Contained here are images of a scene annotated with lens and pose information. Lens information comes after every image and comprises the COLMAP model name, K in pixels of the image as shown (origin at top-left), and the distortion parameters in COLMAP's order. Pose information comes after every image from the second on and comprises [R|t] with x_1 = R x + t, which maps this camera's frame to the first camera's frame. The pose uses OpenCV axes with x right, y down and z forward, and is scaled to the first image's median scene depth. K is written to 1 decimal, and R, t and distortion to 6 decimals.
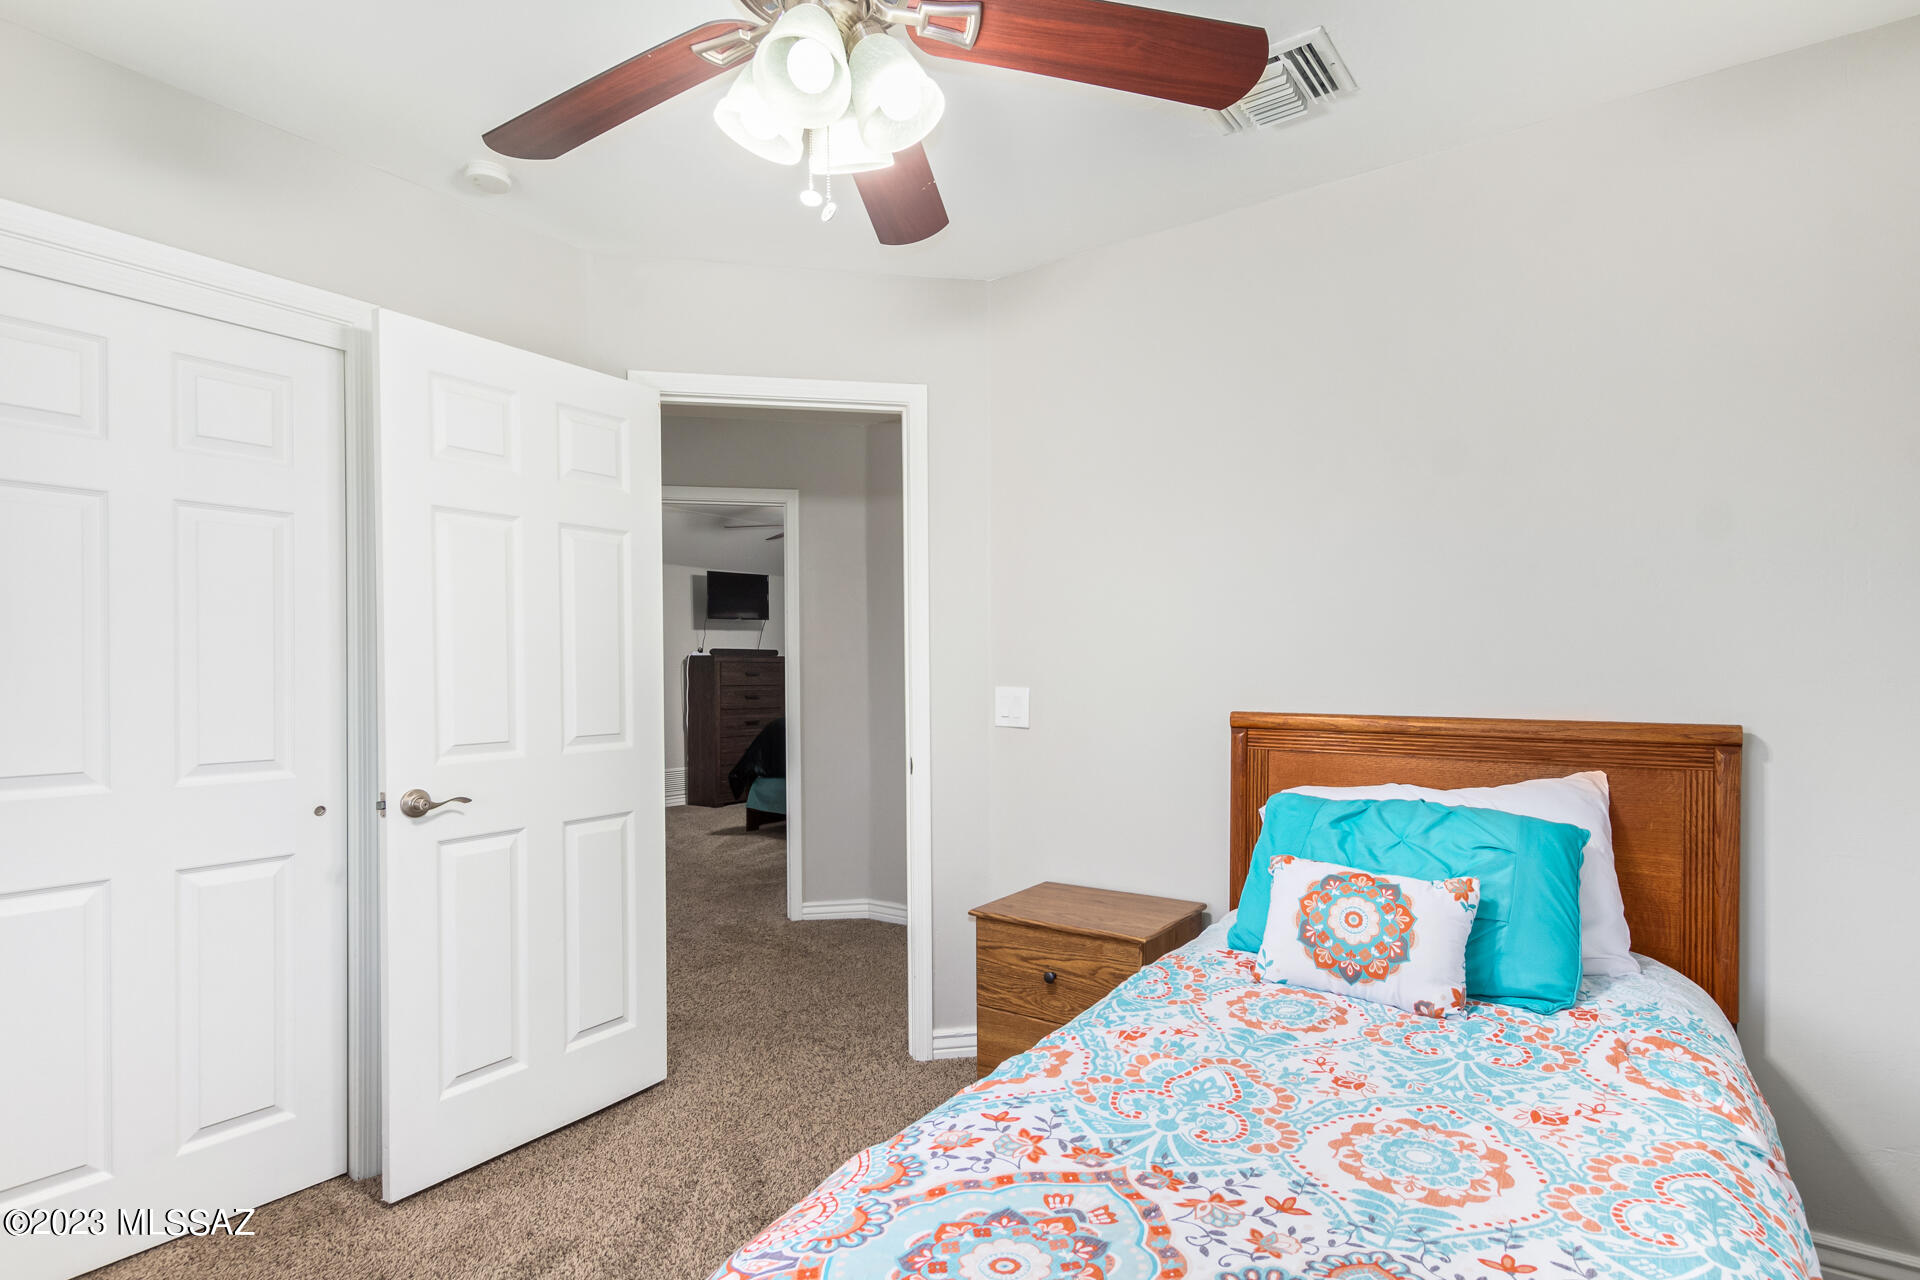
lens RADIAL K [[940.3, 0, 959.4], [0, 940.3, 683.8], [0, 0, 1]] dist [0.000663, 0.000130]
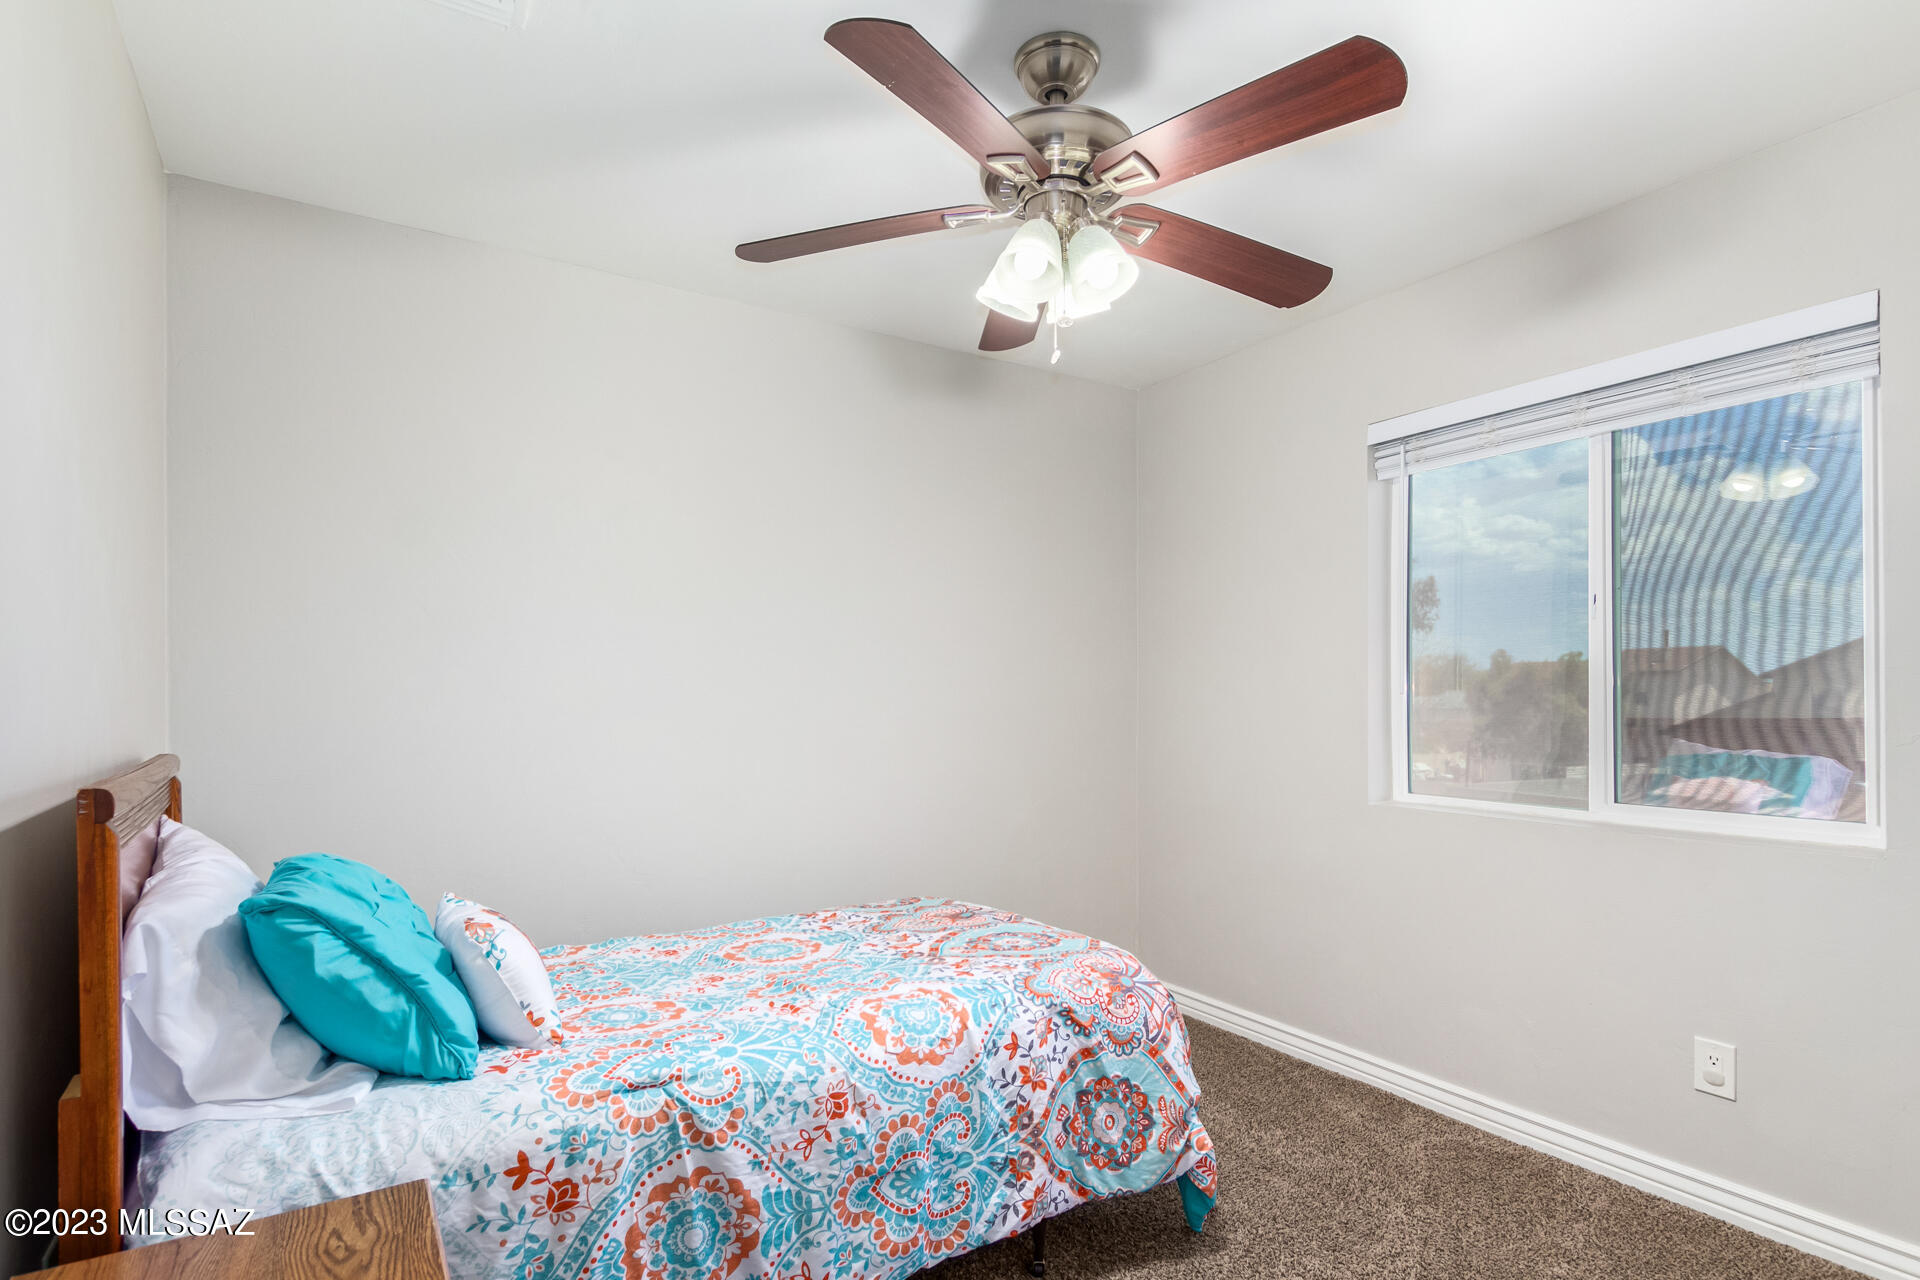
lens RADIAL K [[940.3, 0, 959.4], [0, 940.3, 683.8], [0, 0, 1]] dist [0.000663, 0.000130]
pose [[-0.924577, 0.008680, 0.380897, -0.457237], [0.012809, 0.999883, 0.008306, -0.039759], [-0.380780, 0.012559, -0.924580, 2.002116]]
